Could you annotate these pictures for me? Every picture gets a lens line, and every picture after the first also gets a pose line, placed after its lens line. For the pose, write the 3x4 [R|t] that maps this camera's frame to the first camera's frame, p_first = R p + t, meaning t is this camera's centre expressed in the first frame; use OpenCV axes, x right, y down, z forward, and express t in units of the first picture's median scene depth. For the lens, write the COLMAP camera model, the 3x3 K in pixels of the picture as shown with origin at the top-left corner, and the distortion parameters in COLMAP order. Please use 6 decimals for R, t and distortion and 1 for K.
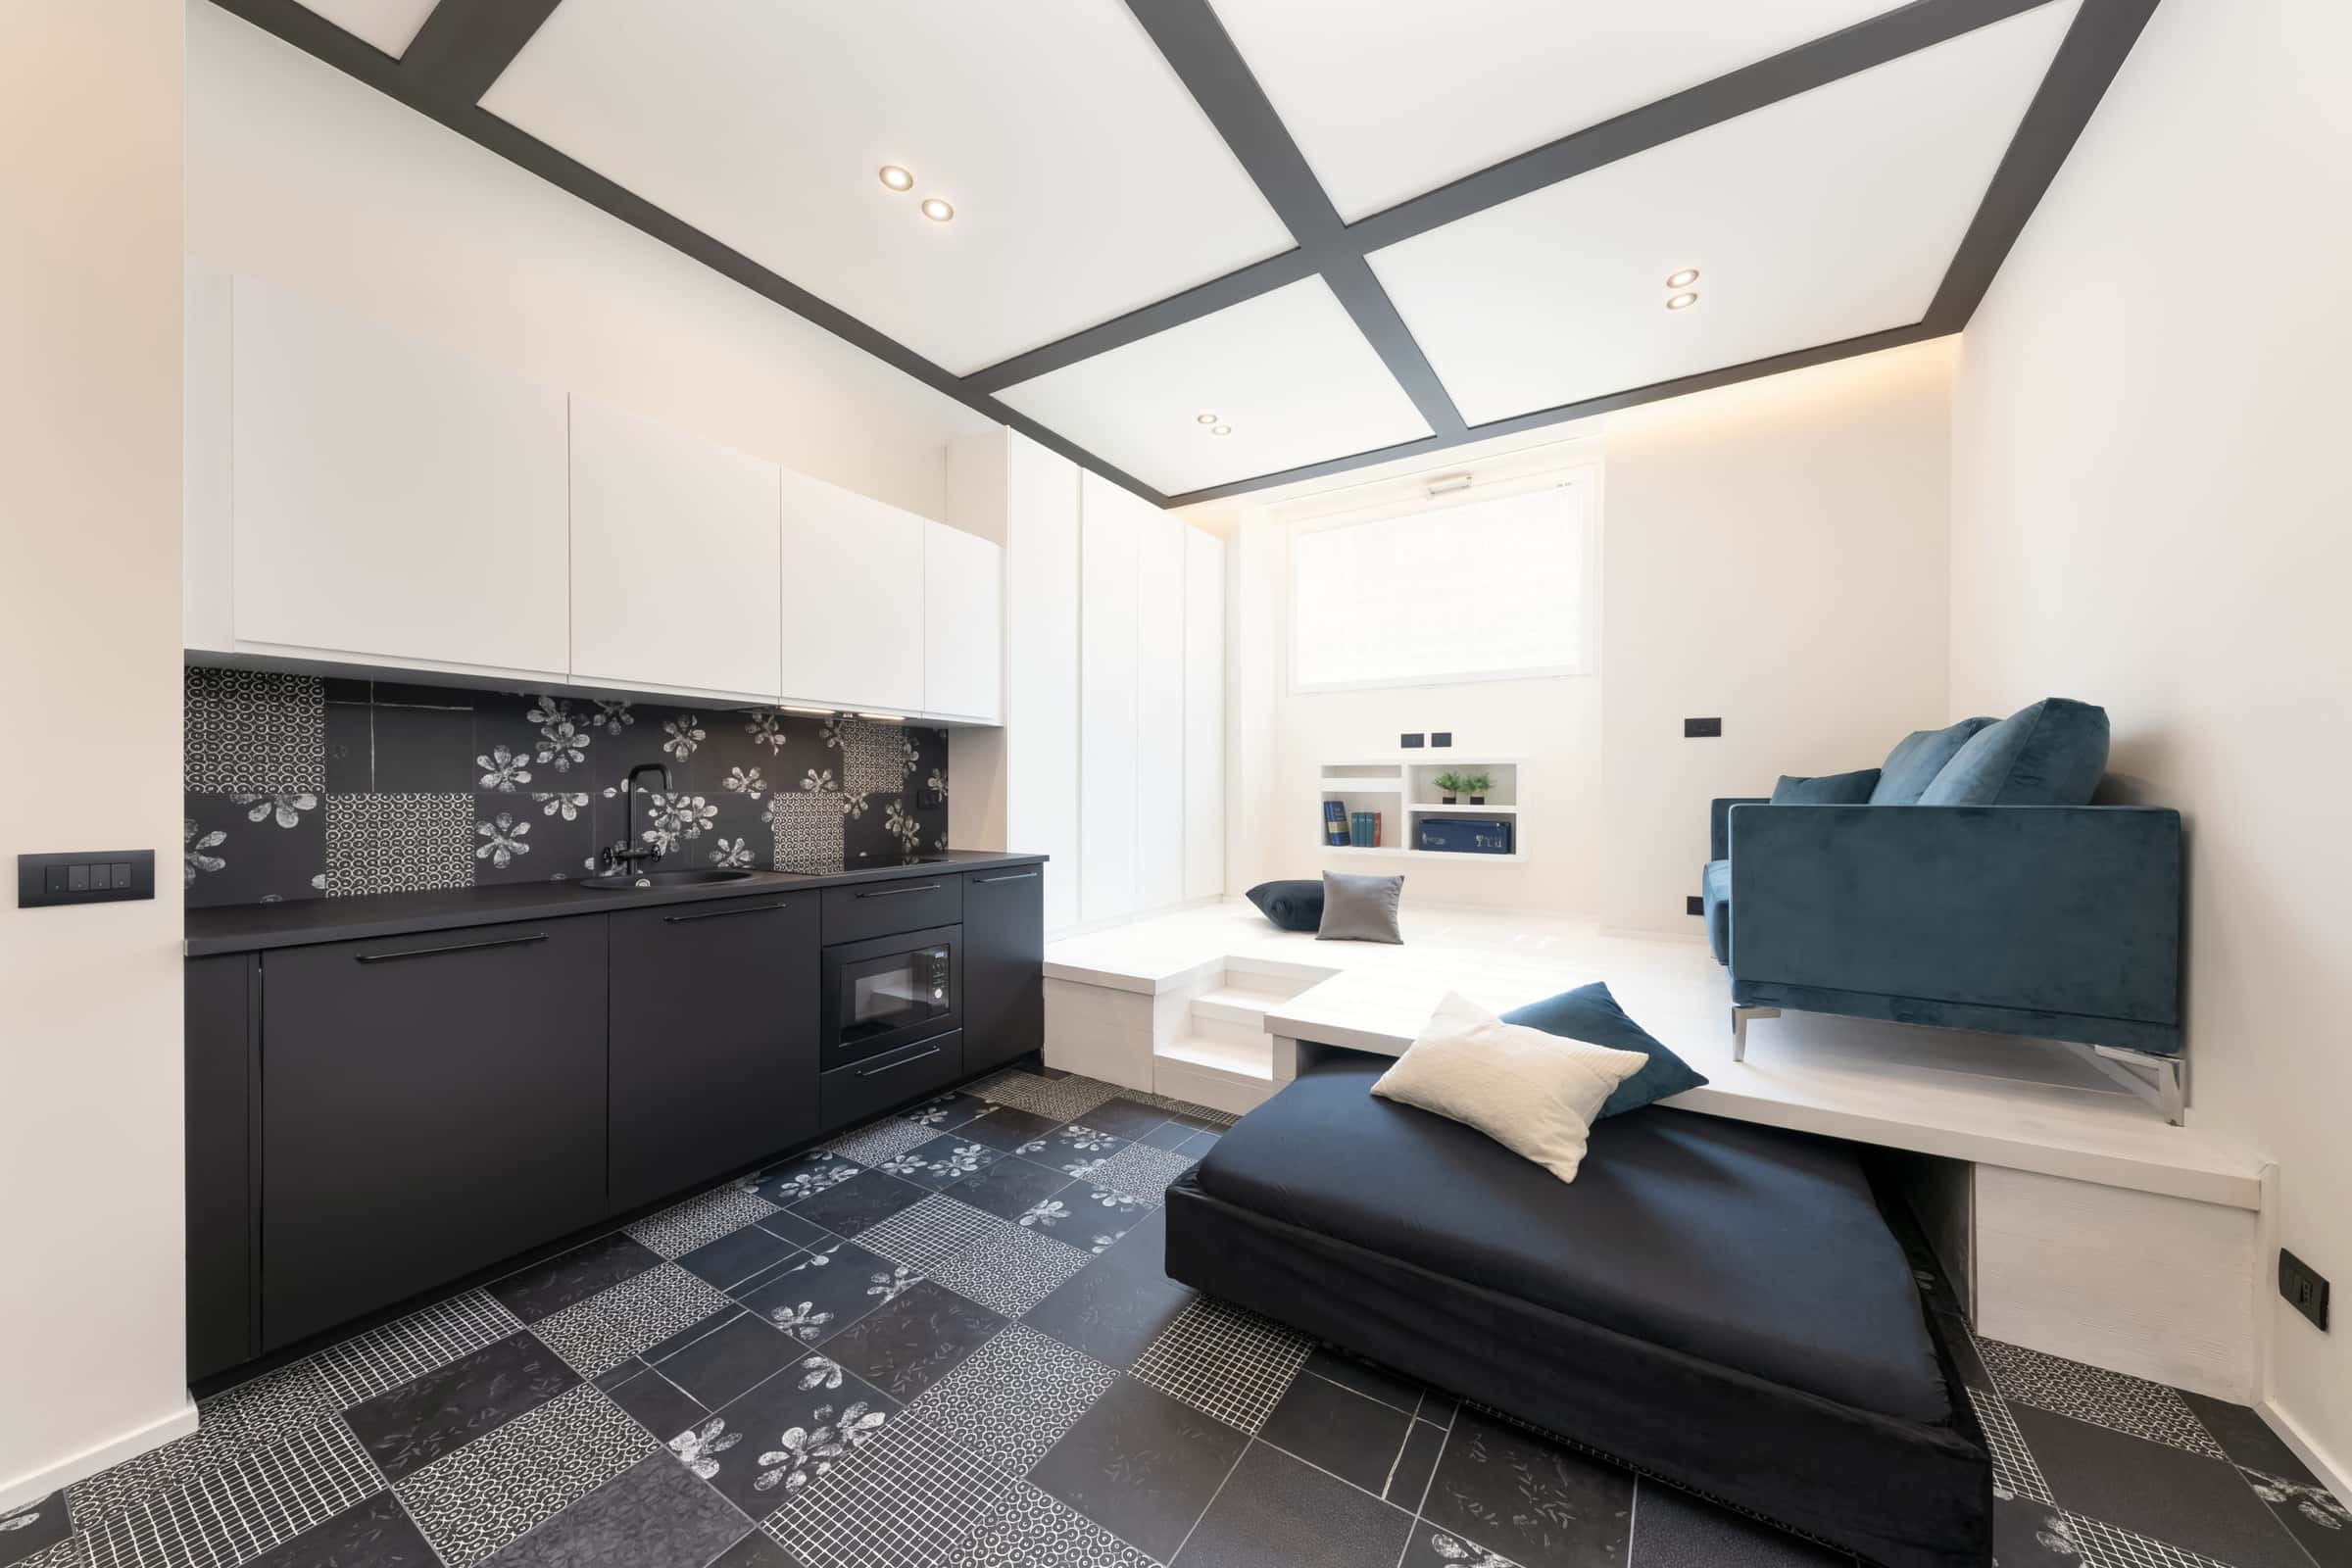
lens RADIAL K [[819.8, 0, 1200.1], [0, 819.8, 783.9], [0, 0, 1]] dist [0.012614, -0.002168]
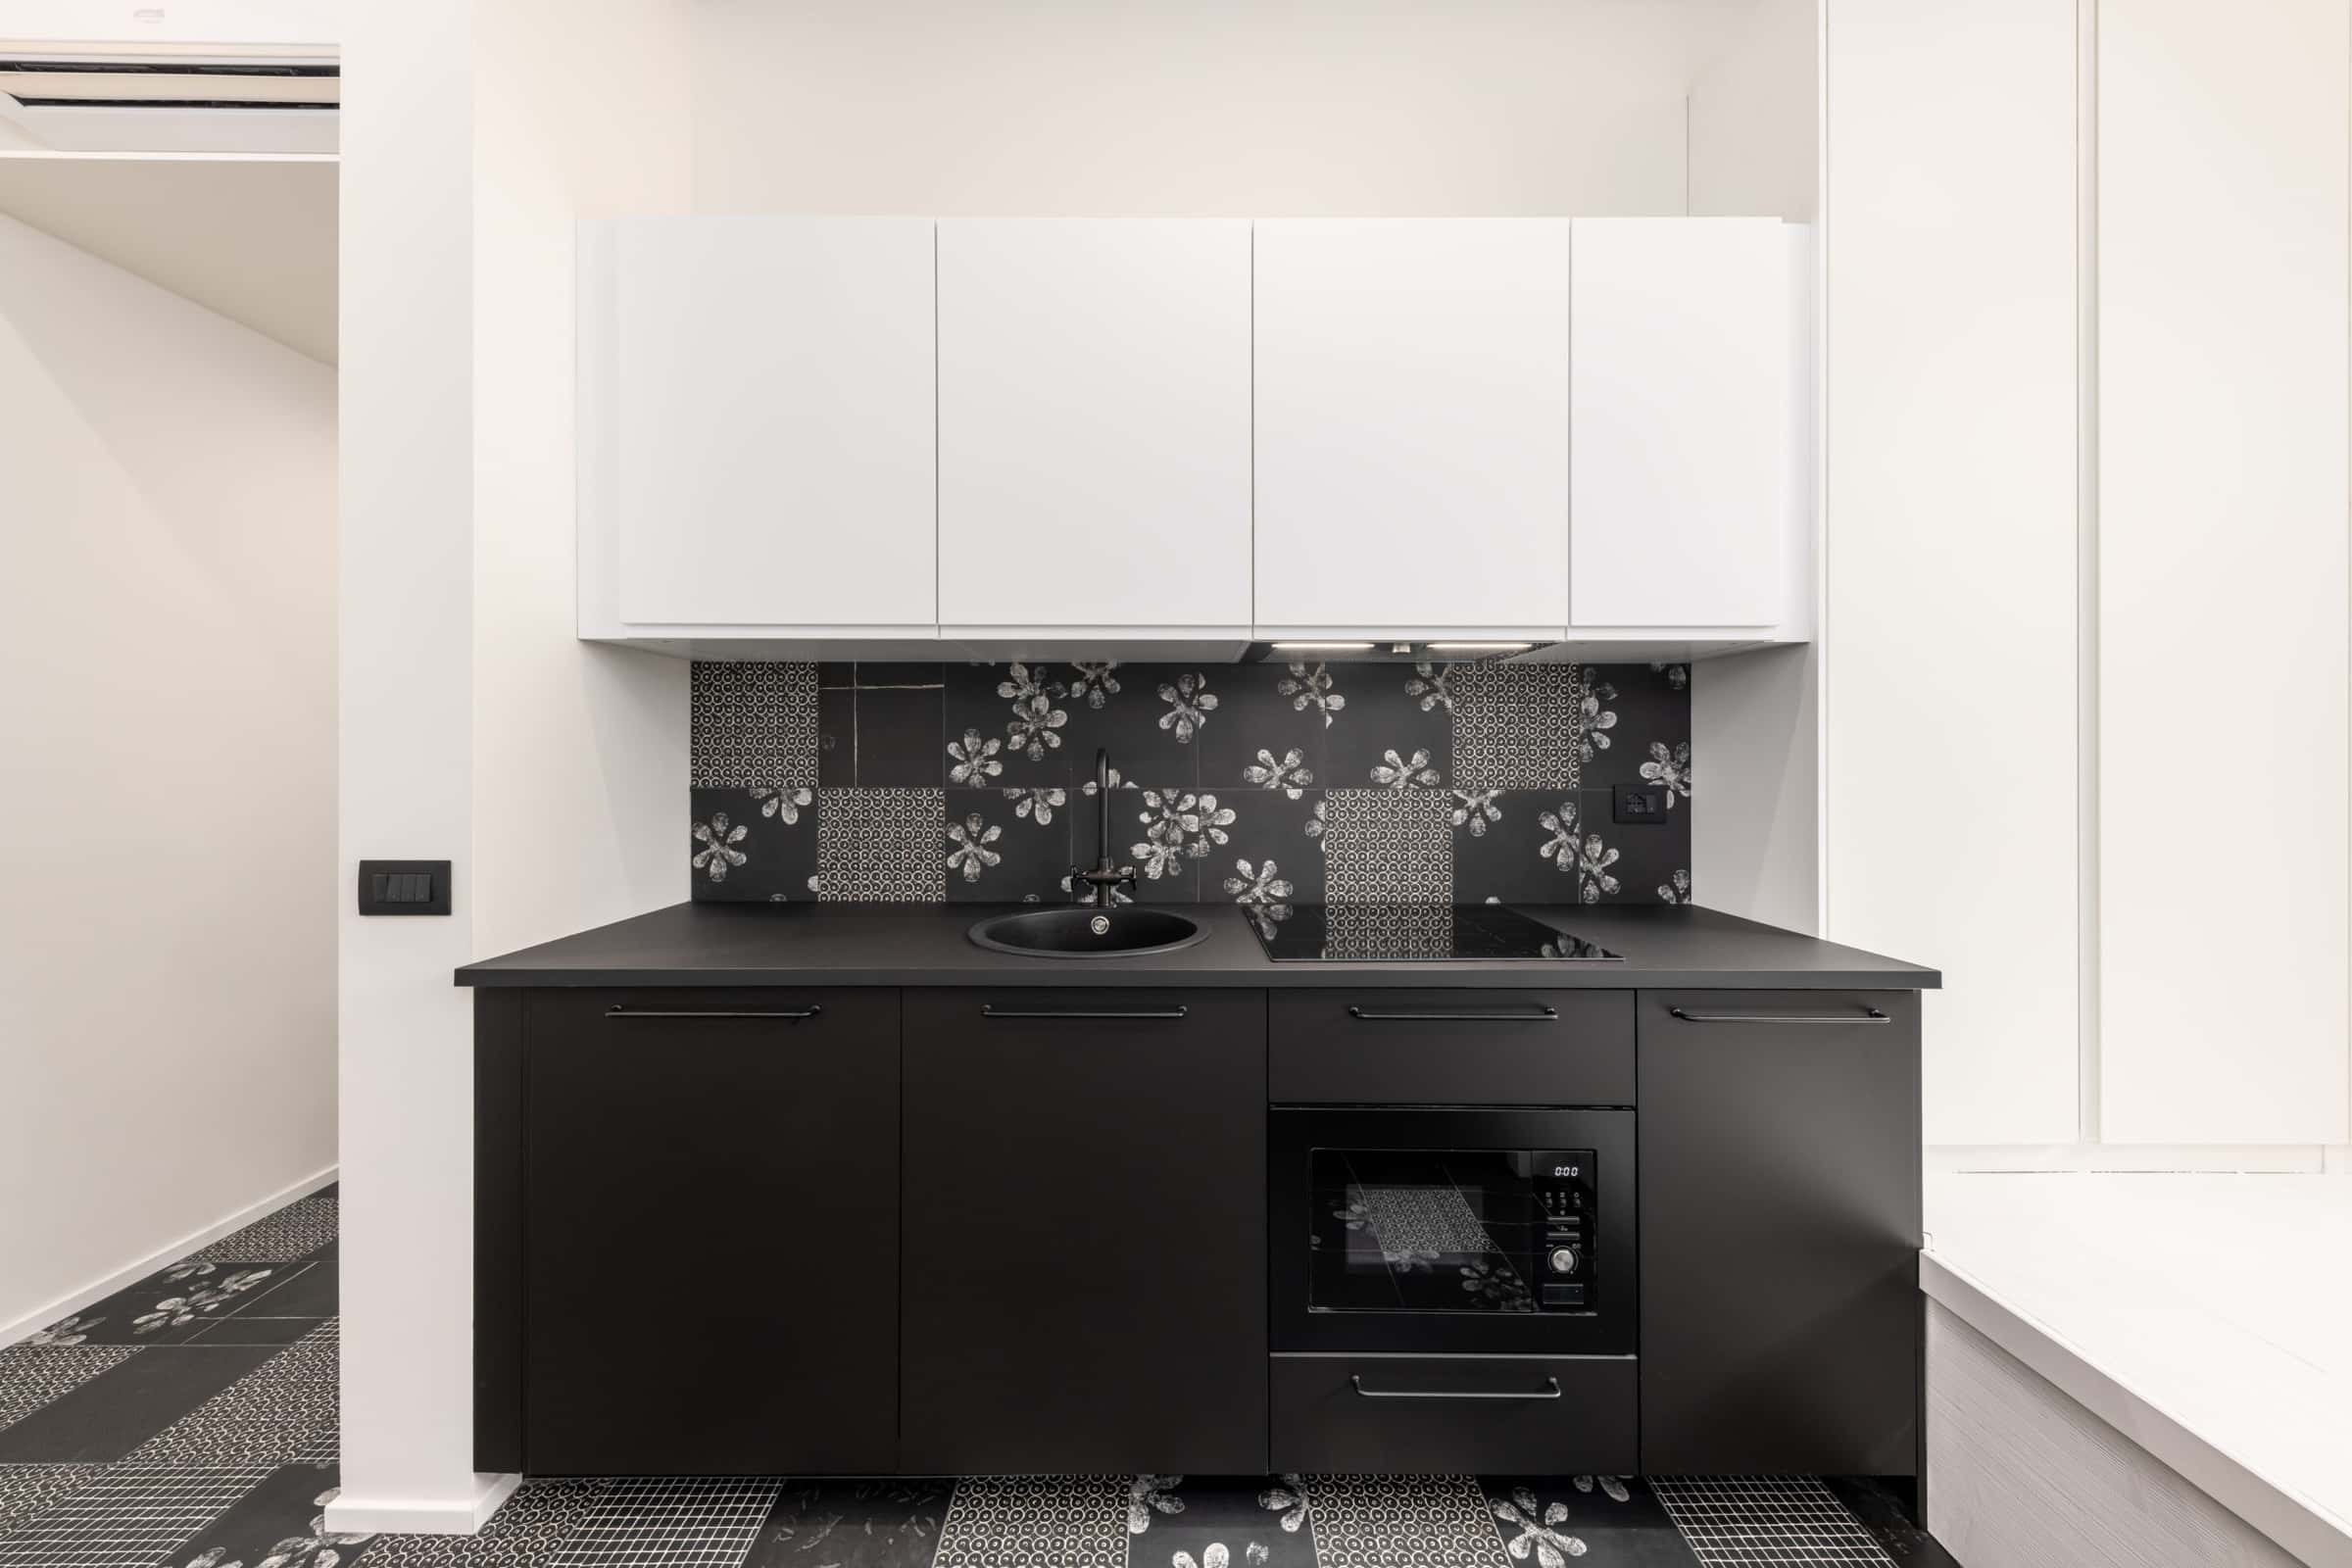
lens RADIAL K [[819.8, 0, 1162.0], [0, 819.8, 778.2], [0, 0, 1]] dist [0.012614, -0.002168]
pose [[0.512123, 0.008691, -0.858868, -0.053787], [0.005242, 0.999899, 0.013244, -0.006489], [0.858896, -0.011285, 0.512025, 0.586032]]
